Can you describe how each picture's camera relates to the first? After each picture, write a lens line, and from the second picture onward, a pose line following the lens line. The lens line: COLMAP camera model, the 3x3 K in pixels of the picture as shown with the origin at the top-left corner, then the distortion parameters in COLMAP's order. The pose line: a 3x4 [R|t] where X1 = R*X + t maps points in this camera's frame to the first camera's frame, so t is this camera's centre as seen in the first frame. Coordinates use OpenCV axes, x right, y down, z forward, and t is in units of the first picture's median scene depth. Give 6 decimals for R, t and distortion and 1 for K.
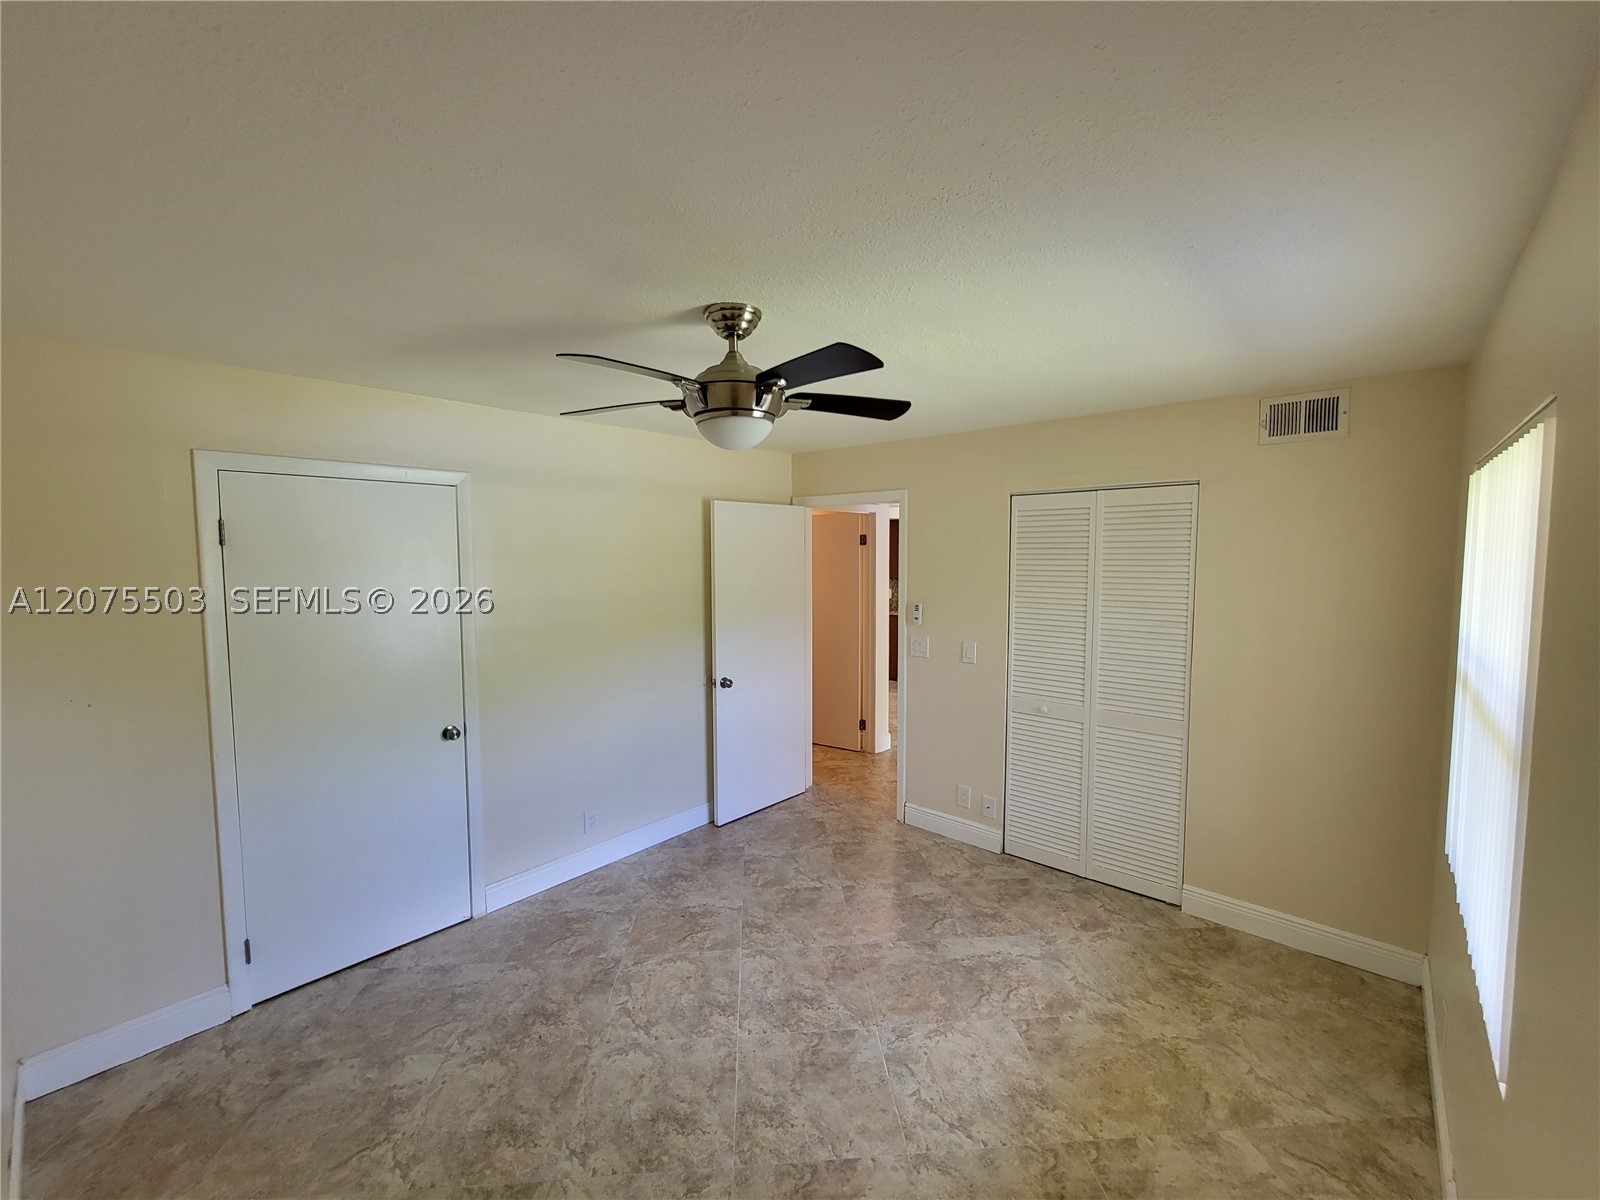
lens RADIAL K [[656.4, 0, 803.5], [0, 656.4, 593.0], [0, 0, 1]] dist [0.001224, -0.000606]
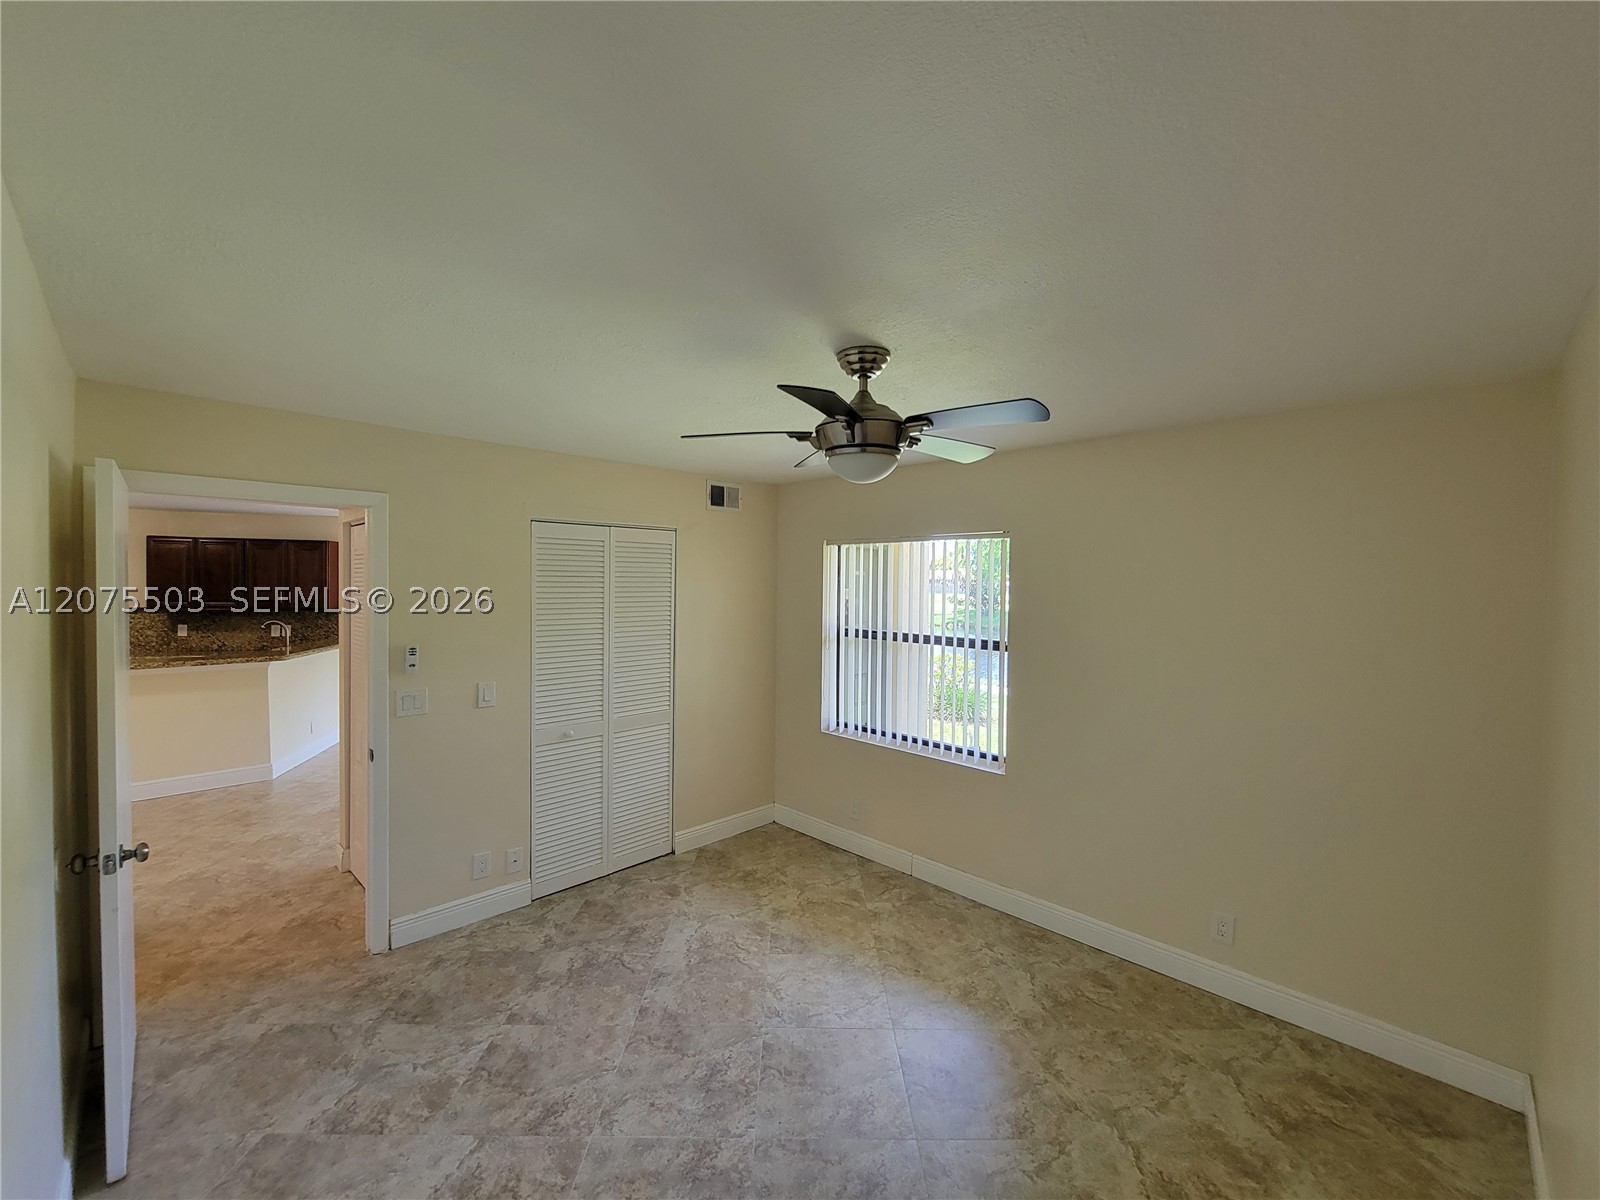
lens RADIAL K [[656.4, 0, 802.8], [0, 656.4, 592.9], [0, 0, 1]] dist [0.001224, -0.000606]
pose [[0.070028, -0.010900, 0.997485, -0.773823], [0.055675, 0.998424, 0.007001, -0.035209], [-0.995990, 0.055044, 0.070525, 0.682574]]
